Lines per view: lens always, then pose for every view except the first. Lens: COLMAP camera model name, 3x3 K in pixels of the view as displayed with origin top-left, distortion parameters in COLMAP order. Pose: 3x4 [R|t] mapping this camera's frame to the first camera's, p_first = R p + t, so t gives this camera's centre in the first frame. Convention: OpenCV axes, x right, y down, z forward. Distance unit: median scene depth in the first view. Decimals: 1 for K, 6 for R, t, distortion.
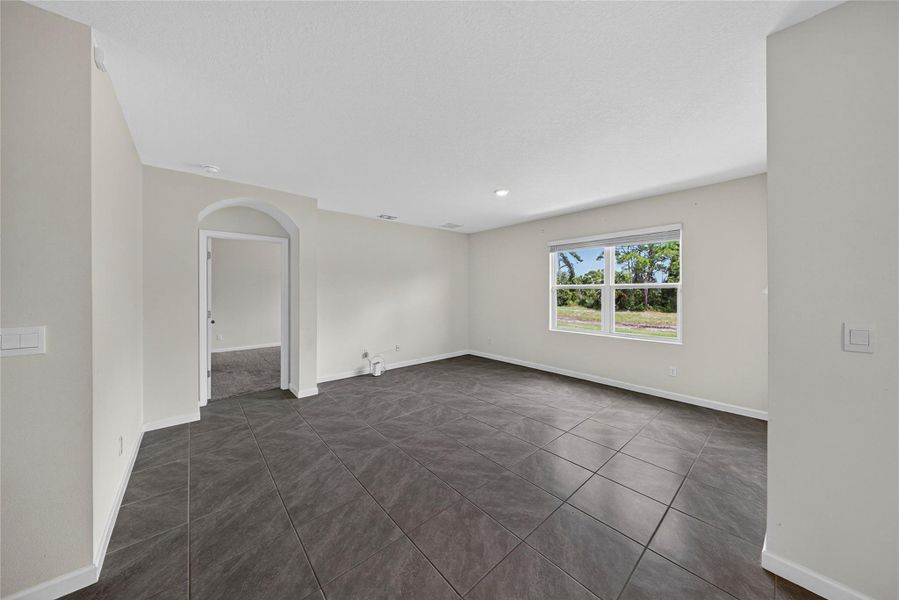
lens RADIAL K [[293.4, 0, 451.2], [0, 293.4, 291.4], [0, 0, 1]] dist [0.000148, -0.000045]
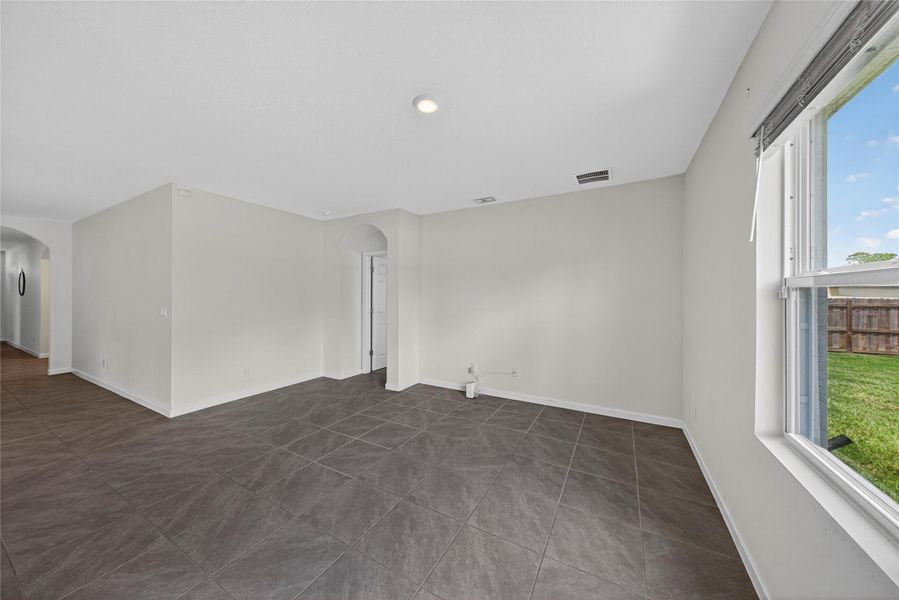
lens RADIAL K [[305.7, 0, 452.5], [0, 305.7, 296.8], [0, 0, 1]] dist [-0.000792, -0.000144]
pose [[0.341426, 0.008160, -0.939873, 0.660065], [-0.002706, 0.999967, 0.007699, -0.002357], [0.939905, -0.000085, 0.341436, 0.813125]]
